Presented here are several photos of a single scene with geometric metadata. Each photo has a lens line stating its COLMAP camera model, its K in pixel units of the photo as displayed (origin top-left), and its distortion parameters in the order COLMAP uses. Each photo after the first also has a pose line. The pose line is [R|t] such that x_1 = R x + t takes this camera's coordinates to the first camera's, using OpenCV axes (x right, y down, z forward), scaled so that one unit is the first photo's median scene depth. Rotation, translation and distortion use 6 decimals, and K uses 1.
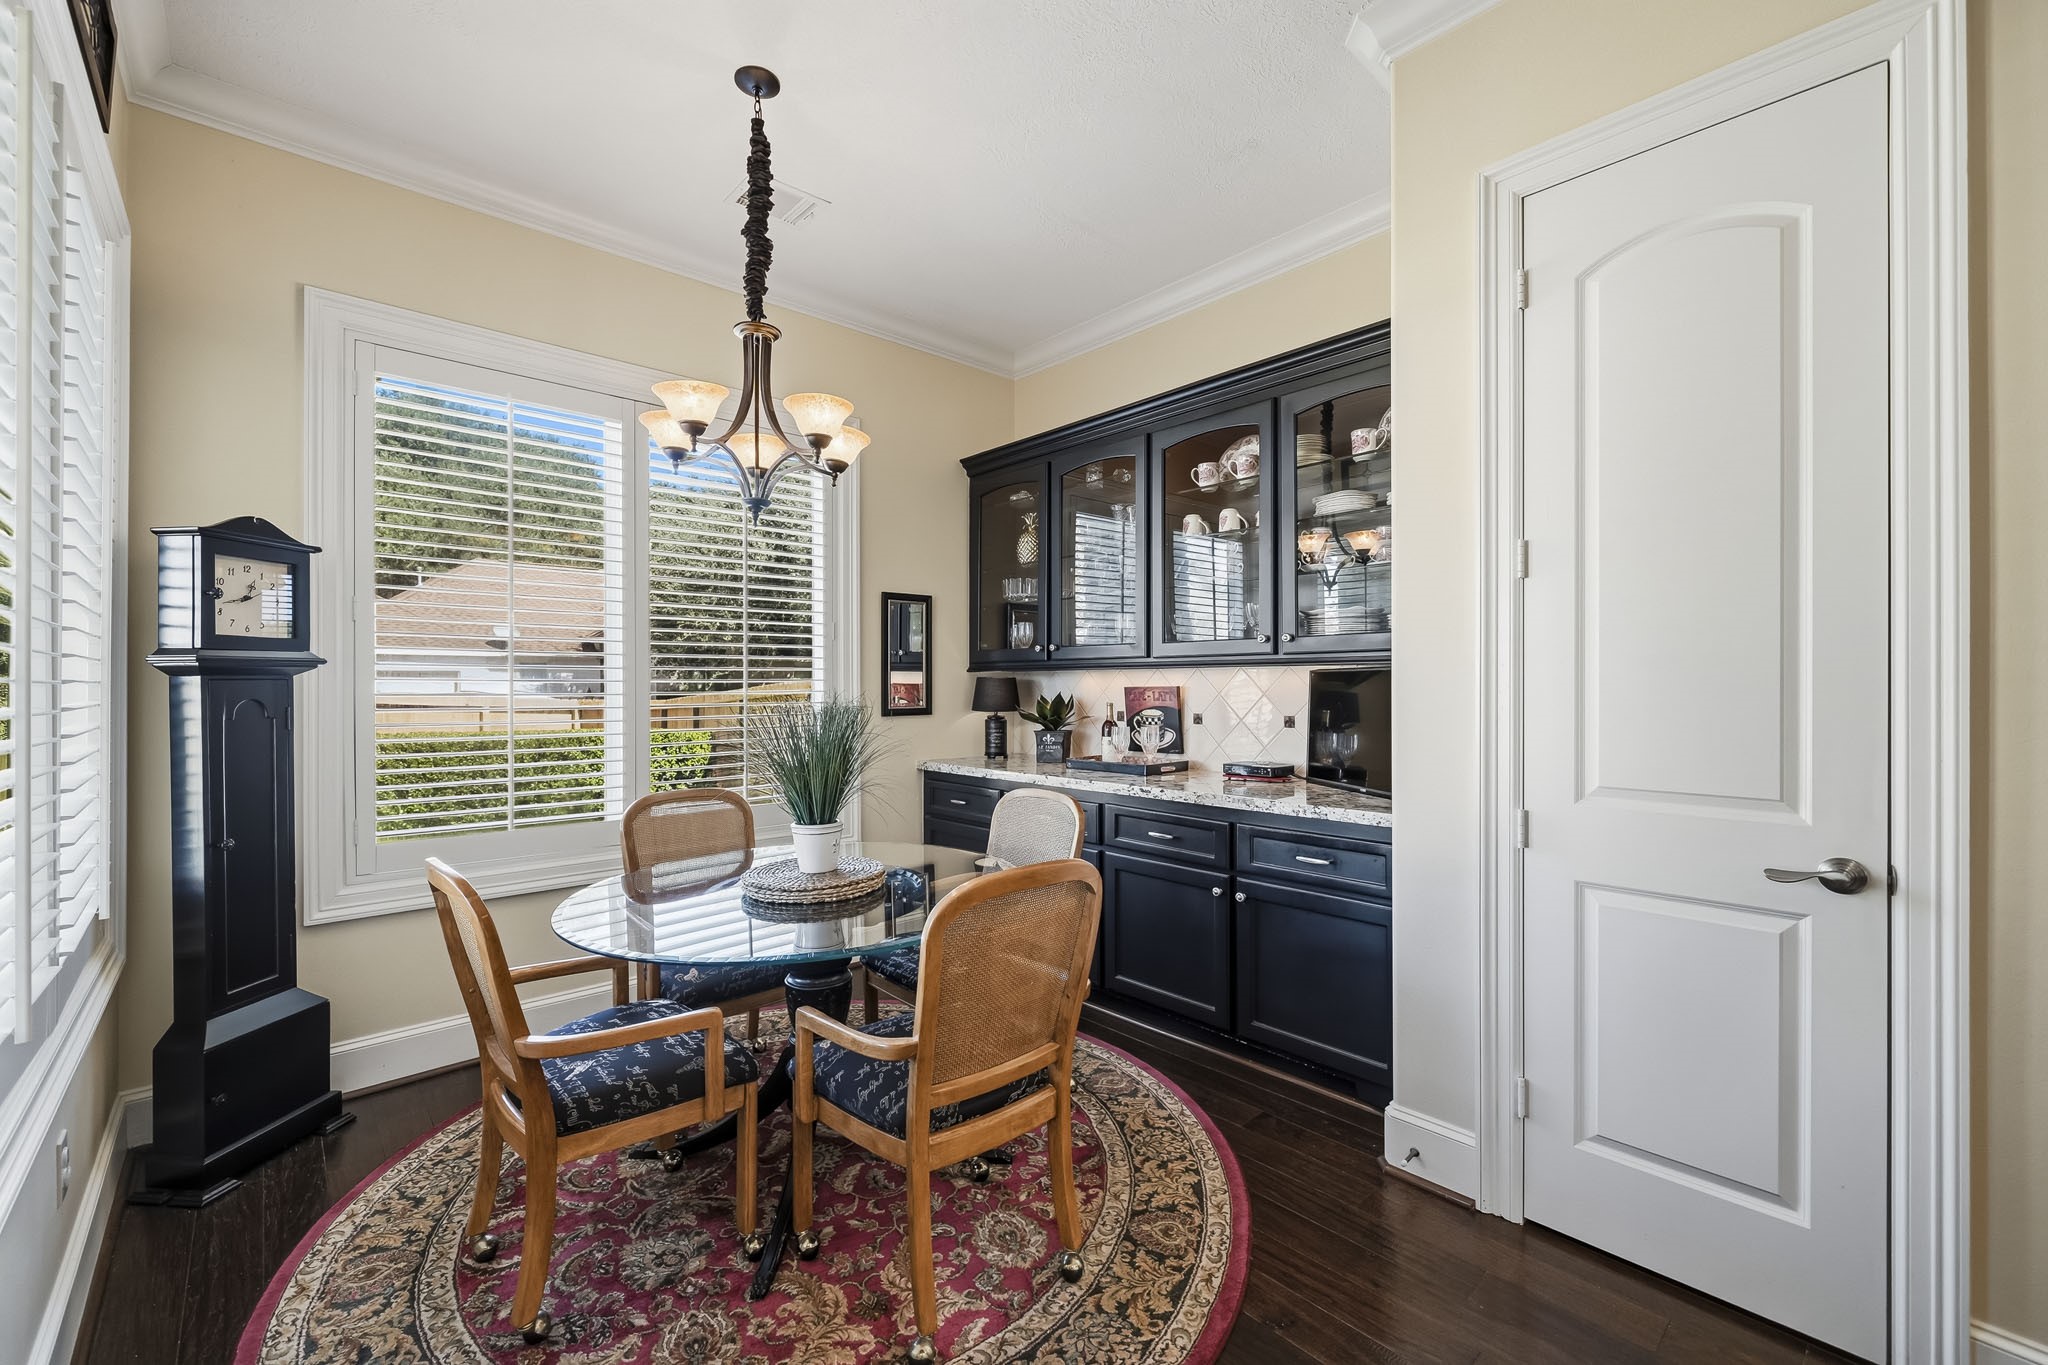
lens RADIAL K [[821.8, 0, 1024.0], [0, 821.8, 682.5], [0, 0, 1]] dist [0.000788, 0.000022]
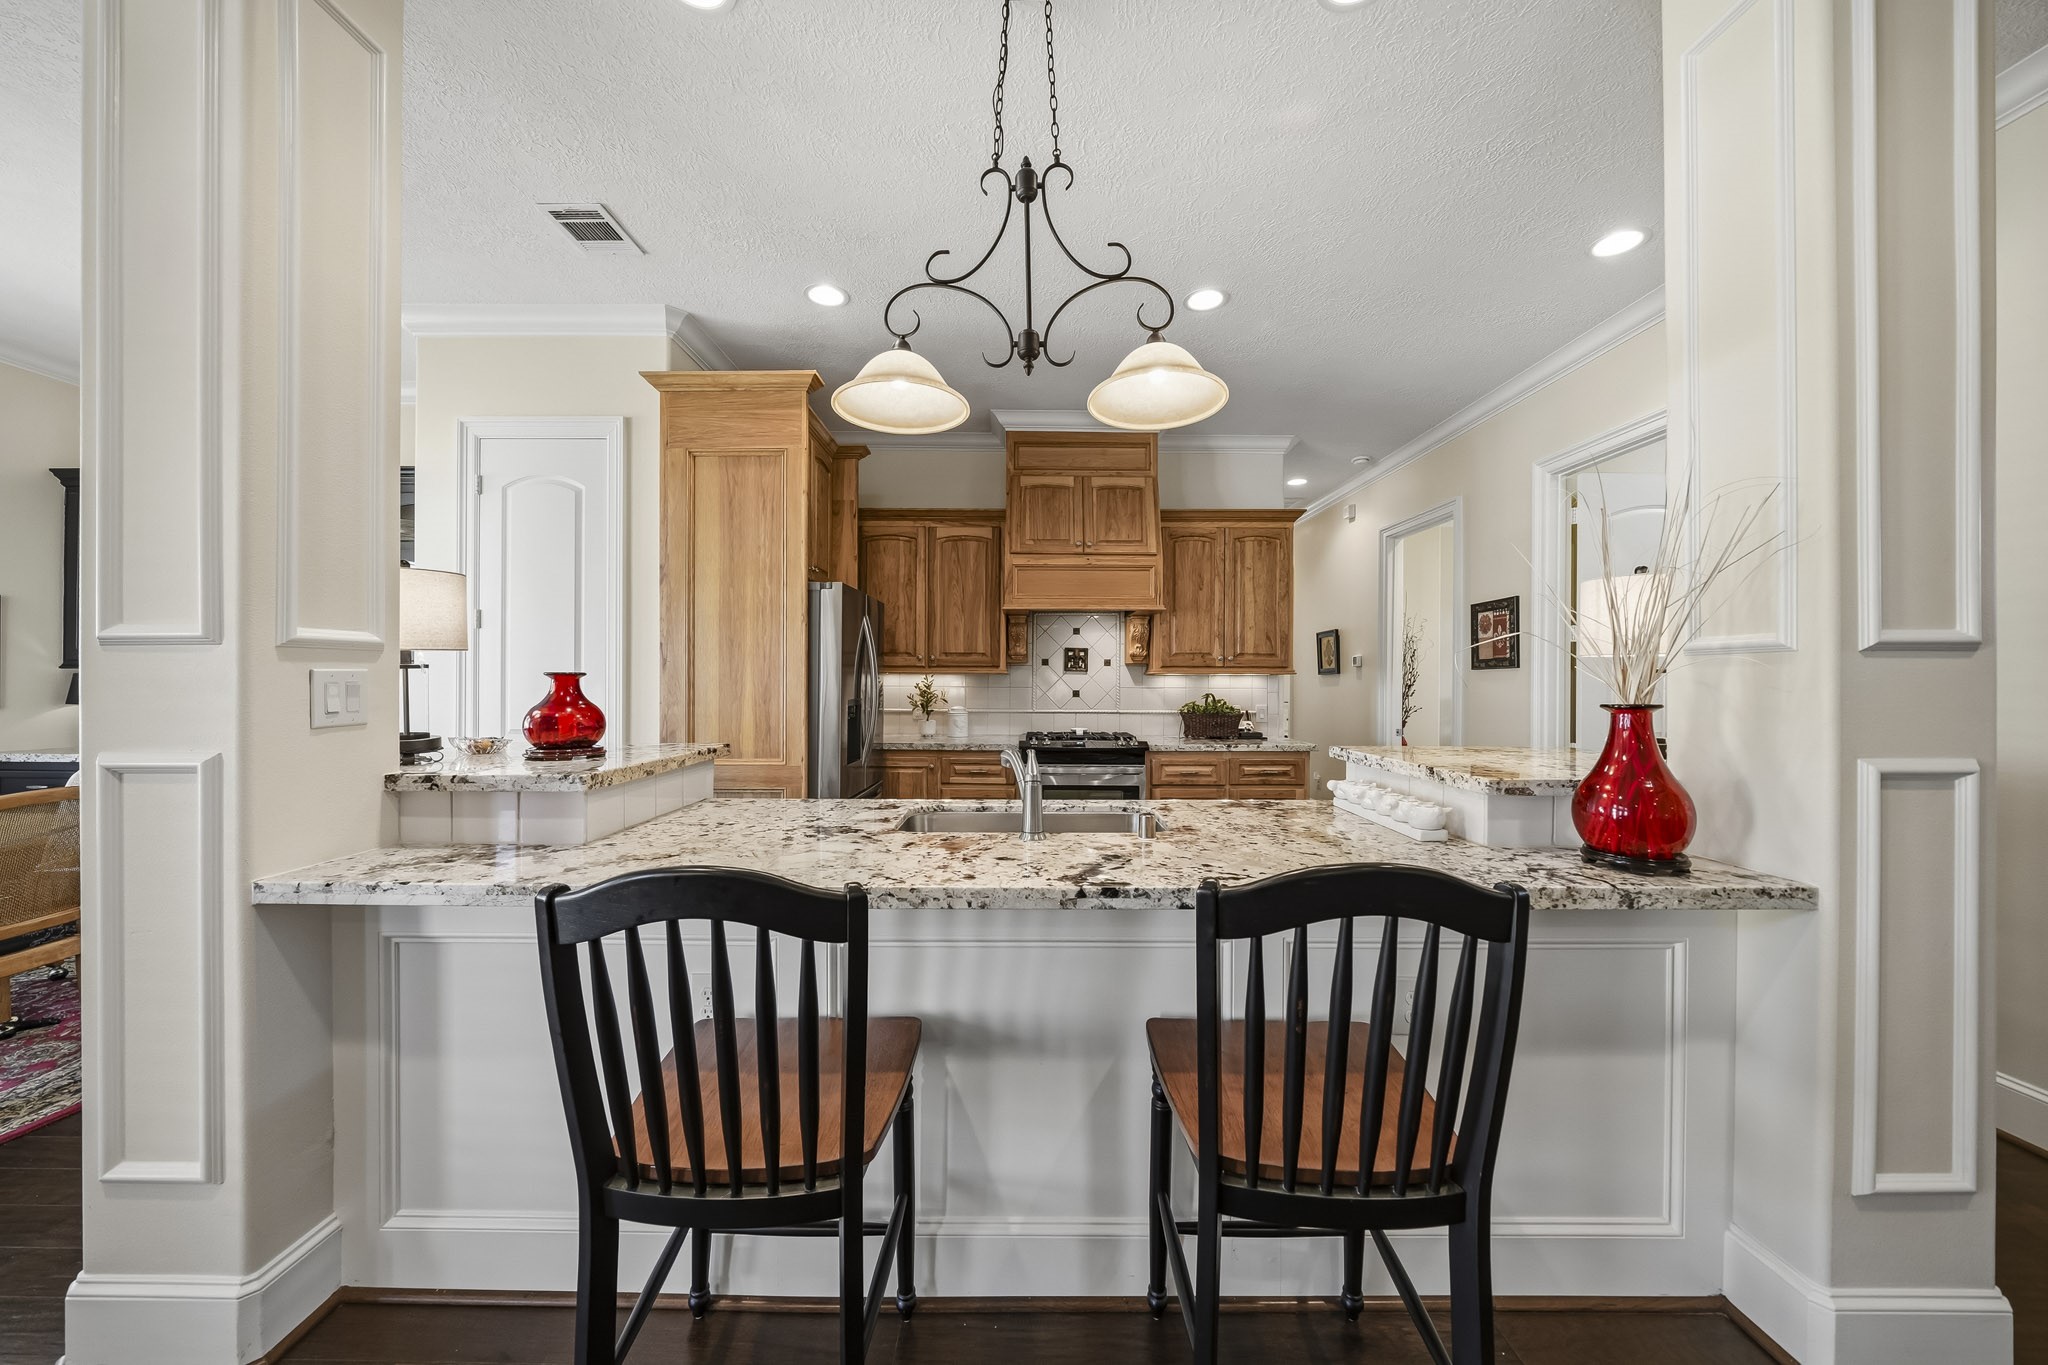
lens RADIAL K [[691.1, 0, 1016.2], [0, 691.1, 675.4], [0, 0, 1]] dist [0.001141, 0.000026]
pose [[0.671666, 0.013080, 0.740738, 0.119602], [-0.011438, 0.999908, -0.007285, -0.002375], [-0.740765, -0.003579, 0.671754, -0.580751]]
